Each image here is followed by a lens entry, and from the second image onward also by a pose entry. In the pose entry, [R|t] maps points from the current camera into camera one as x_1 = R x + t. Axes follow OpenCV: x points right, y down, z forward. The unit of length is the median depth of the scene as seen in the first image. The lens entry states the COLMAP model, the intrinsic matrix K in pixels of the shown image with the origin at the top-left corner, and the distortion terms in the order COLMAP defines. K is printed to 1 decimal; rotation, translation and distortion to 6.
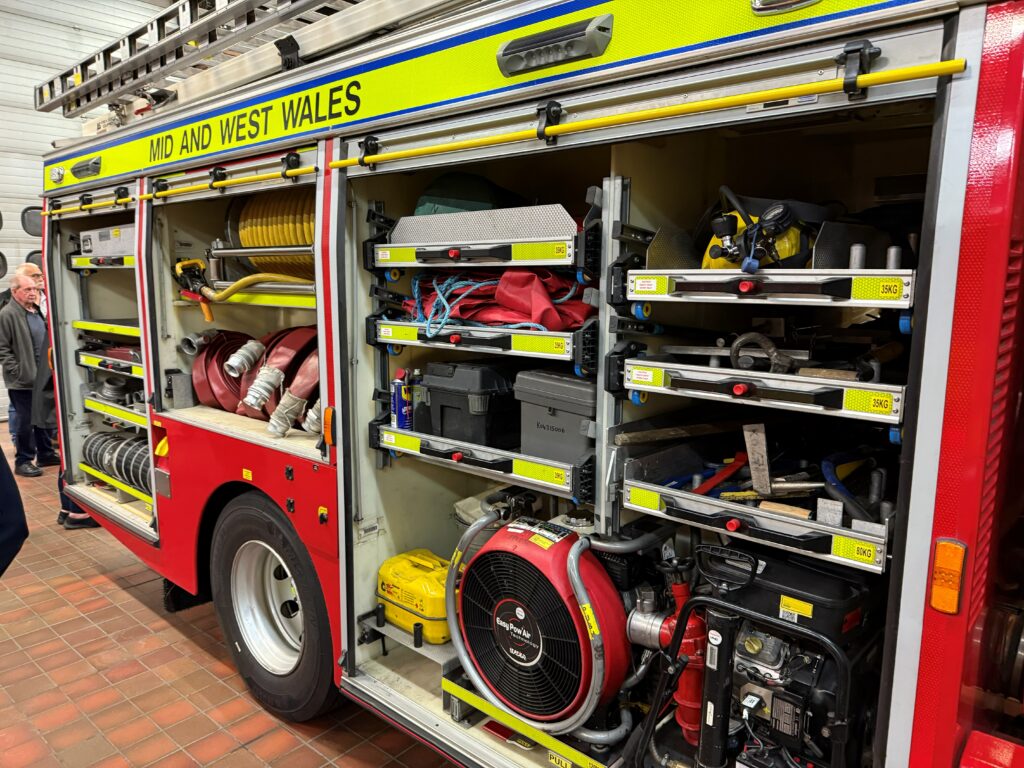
lens RADIAL K [[722.9, 0, 507.1], [0, 722.9, 390.9], [0, 0, 1]] dist [0.031088, -0.044599]
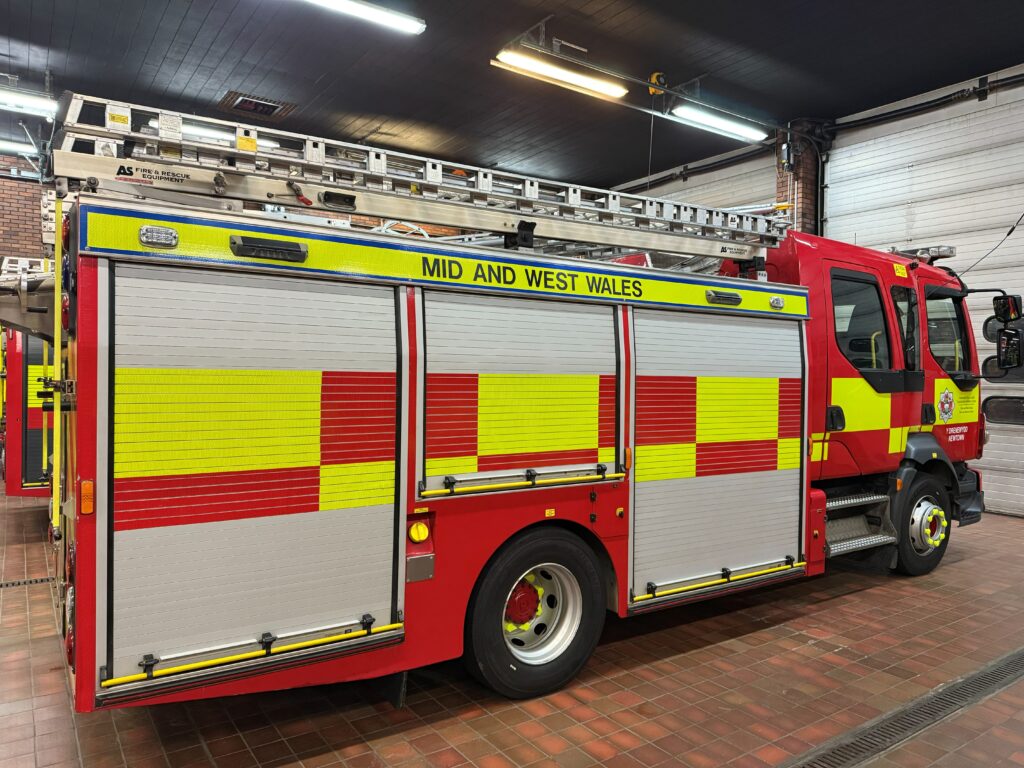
lens RADIAL K [[722.9, 0, 505.9], [0, 722.9, 382.1], [0, 0, 1]] dist [0.031088, -0.044599]
pose [[0.245662, 0.001630, 0.969354, -2.072967], [0.148054, 0.988203, -0.039183, -0.112327], [-0.957982, 0.153142, 0.242522, 0.828574]]
